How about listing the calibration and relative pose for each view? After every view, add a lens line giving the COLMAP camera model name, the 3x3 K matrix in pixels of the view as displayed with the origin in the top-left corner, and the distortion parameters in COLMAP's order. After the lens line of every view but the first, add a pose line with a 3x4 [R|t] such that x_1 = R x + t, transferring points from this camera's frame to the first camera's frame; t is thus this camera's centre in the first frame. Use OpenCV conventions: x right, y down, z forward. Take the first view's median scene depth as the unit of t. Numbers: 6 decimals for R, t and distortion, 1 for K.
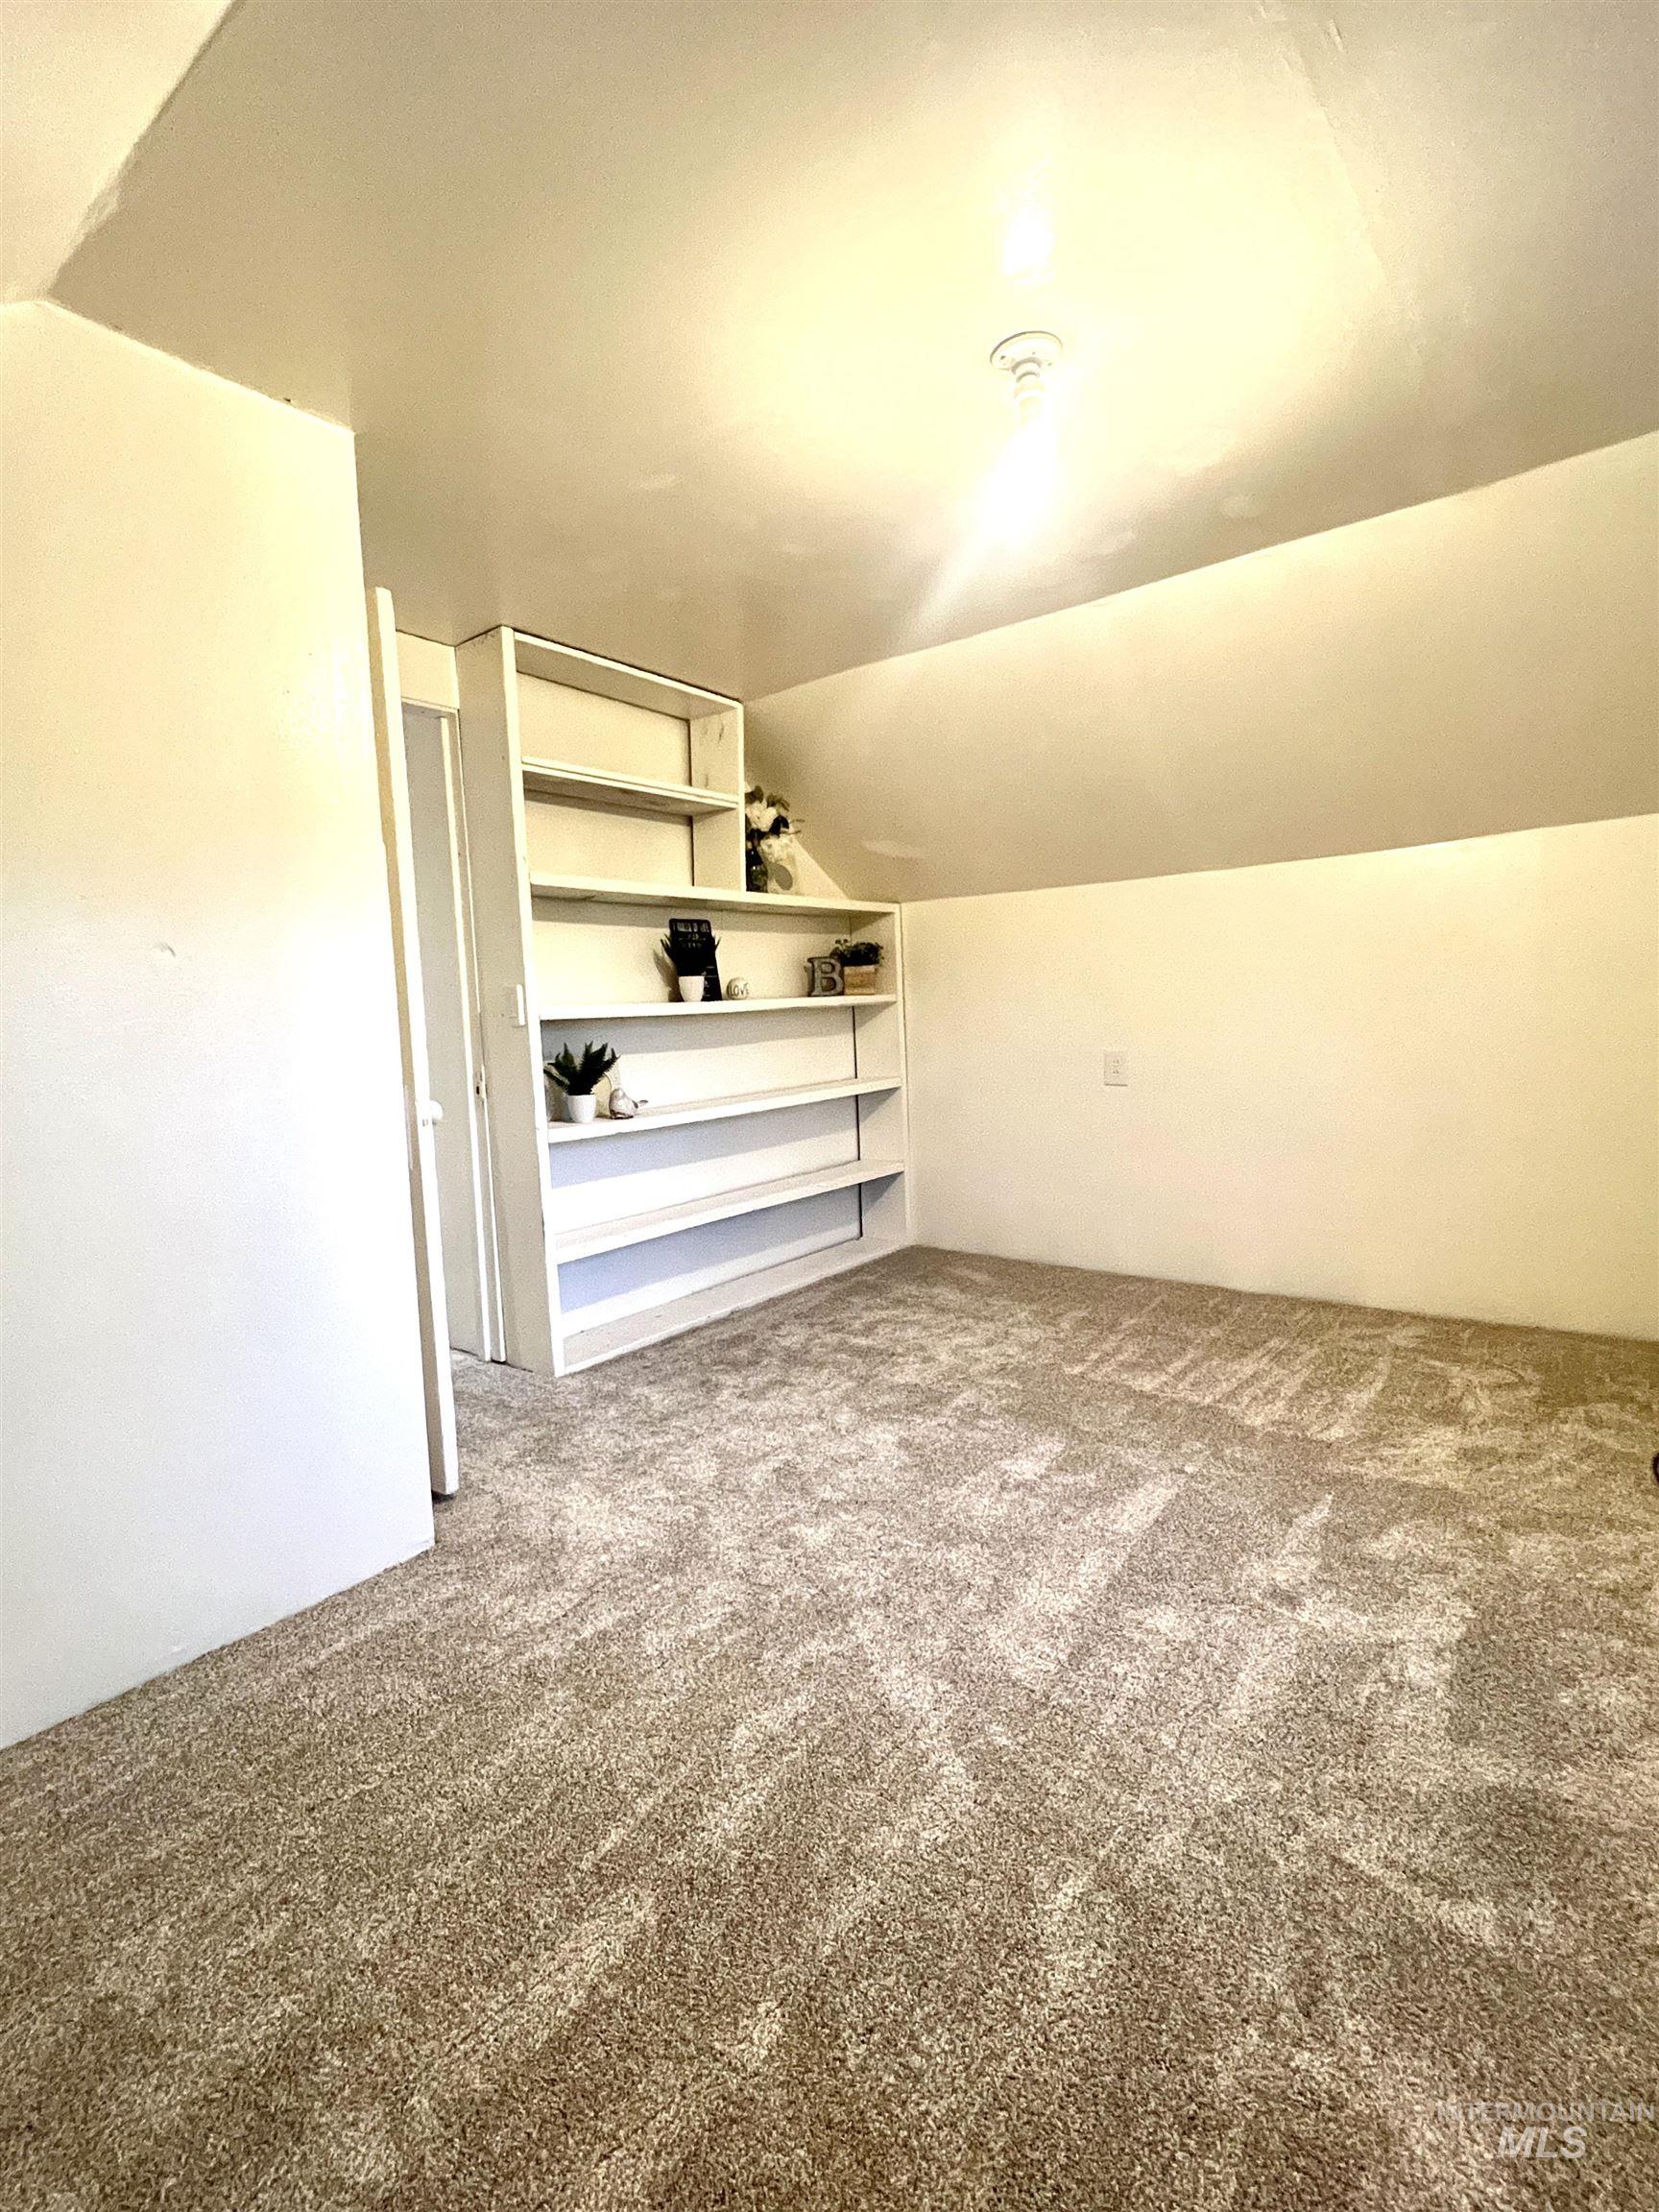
lens RADIAL K [[1108.2, 0, 826.0], [0, 1108.2, 1089.1], [0, 0, 1]] dist [-0.004631, -0.000232]
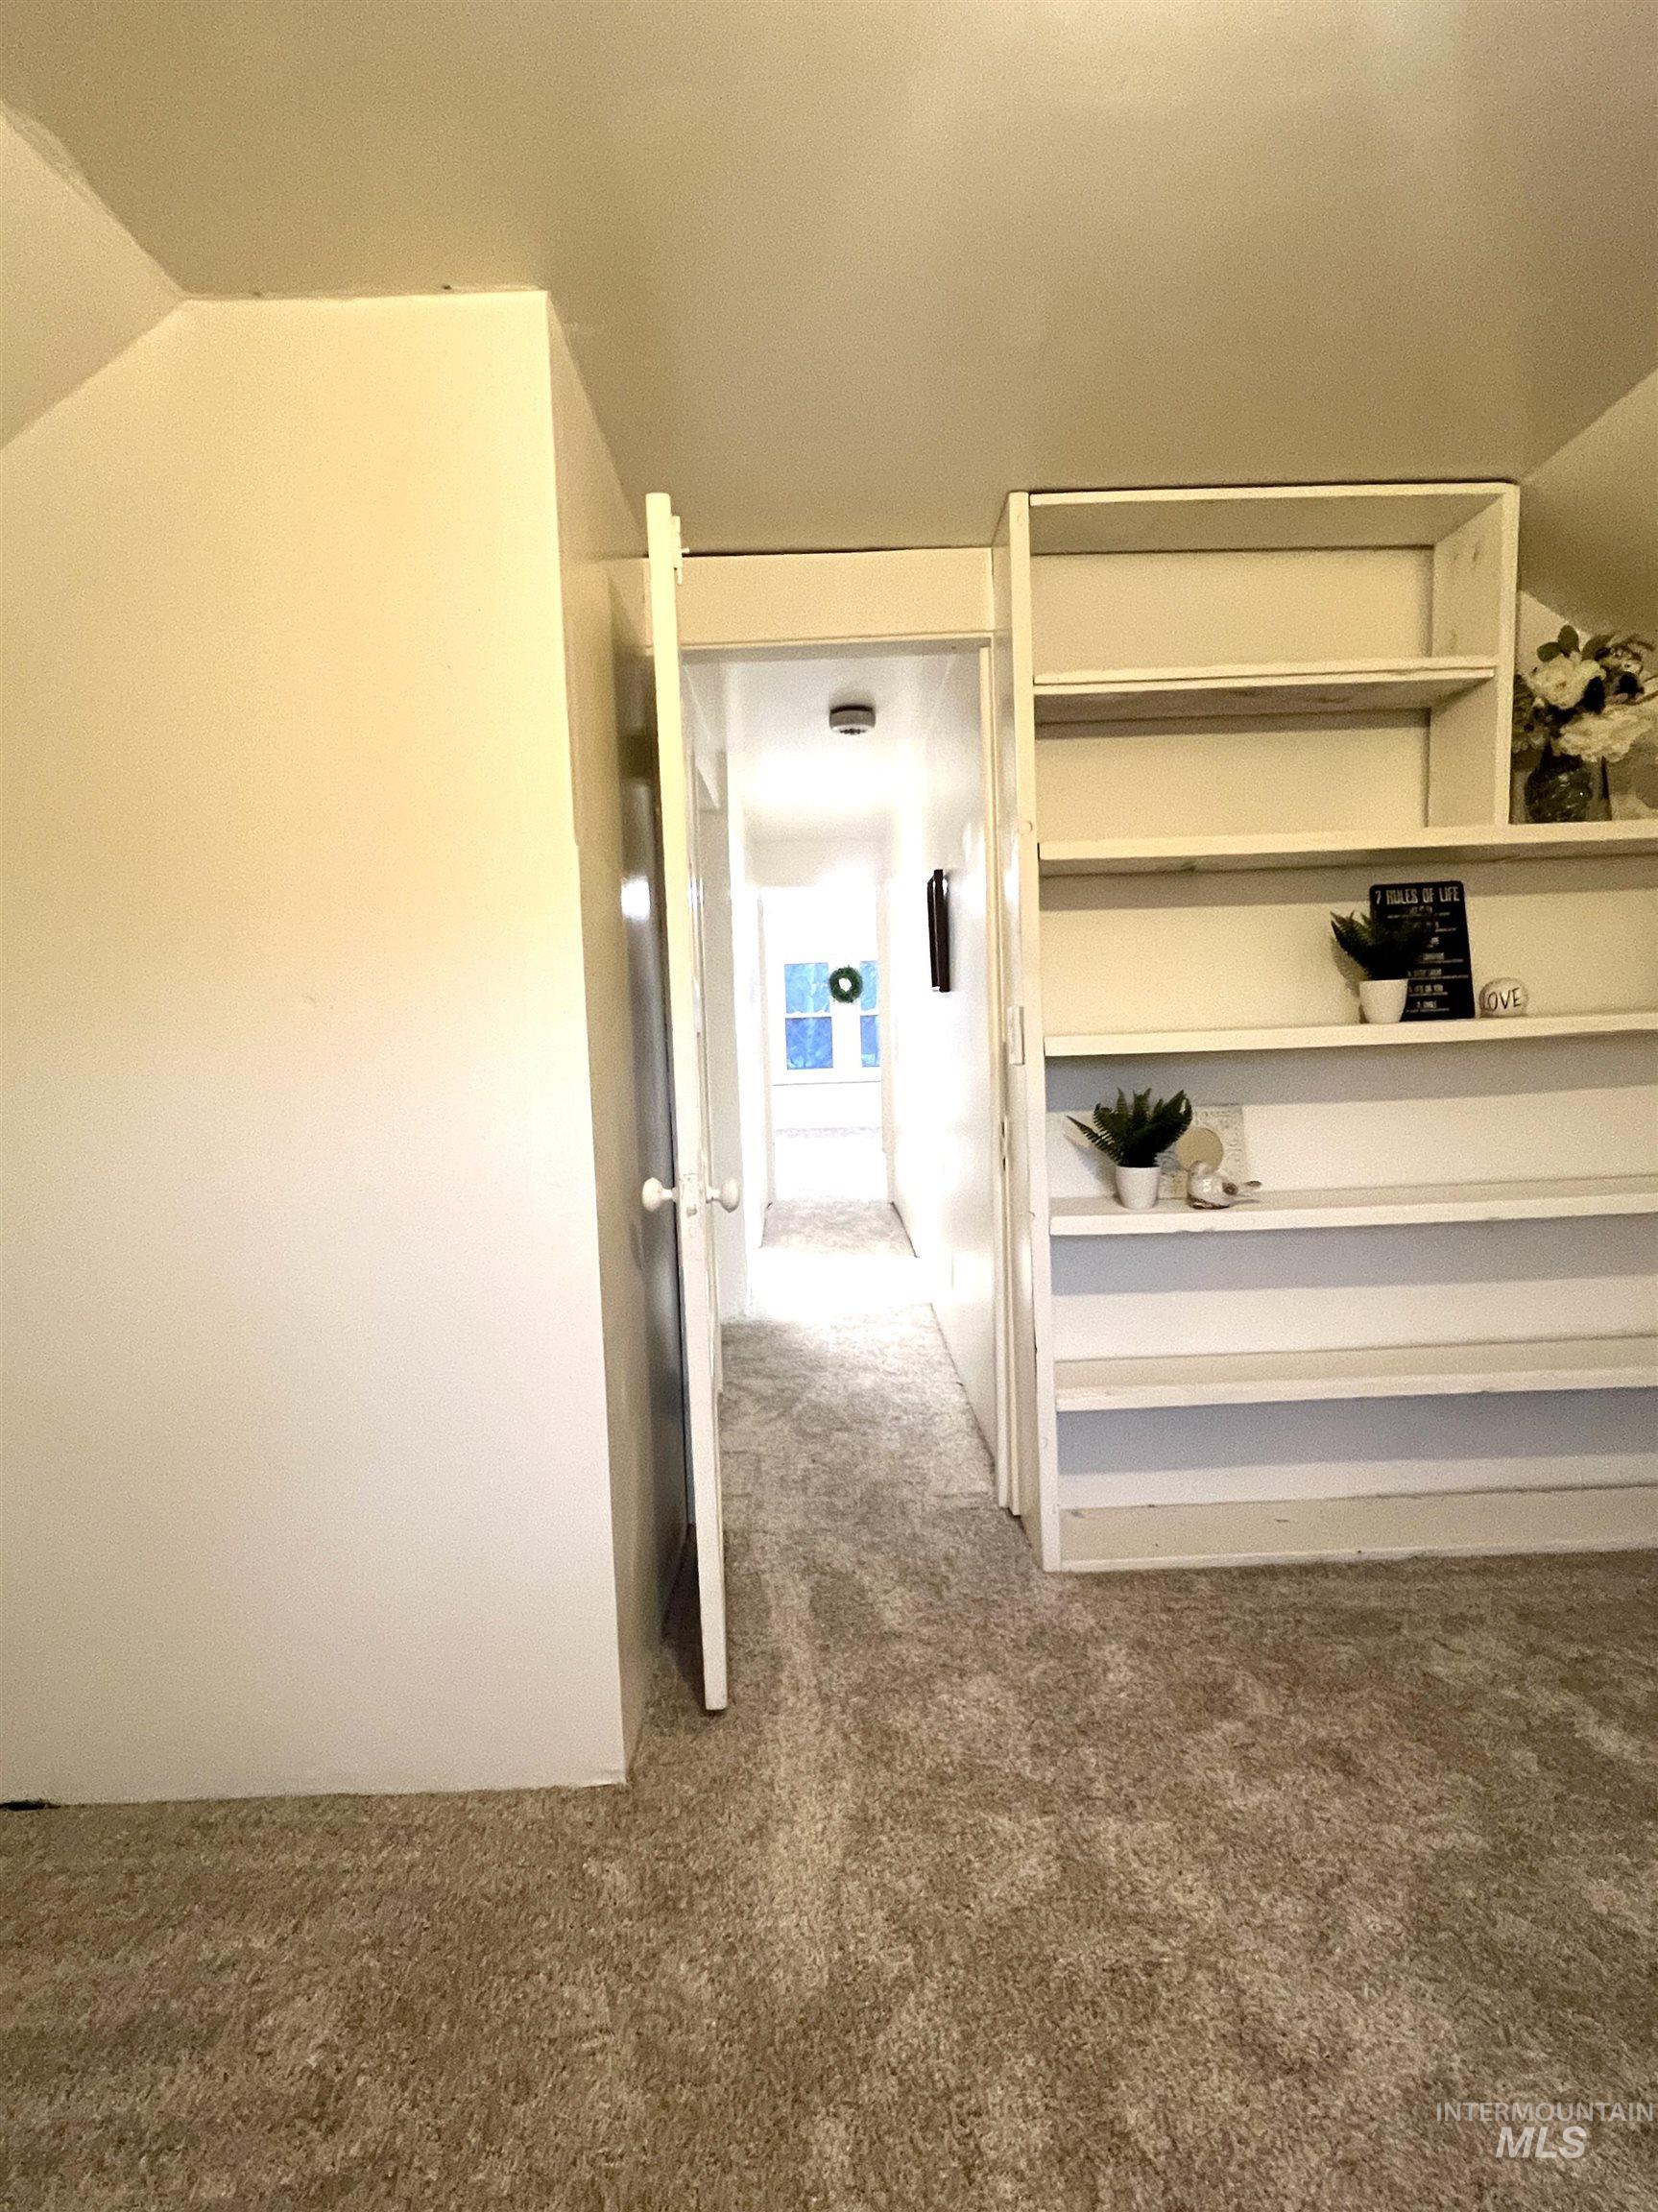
lens RADIAL K [[1108.1, 0, 825.5], [0, 1108.1, 1089.1], [0, 0, 1]] dist [-0.004631, -0.000232]
pose [[0.600604, 0.062688, -0.797085, 0.190586], [-0.045105, 0.997991, 0.044502, -0.060331], [0.798273, 0.009224, 0.602224, 0.430263]]
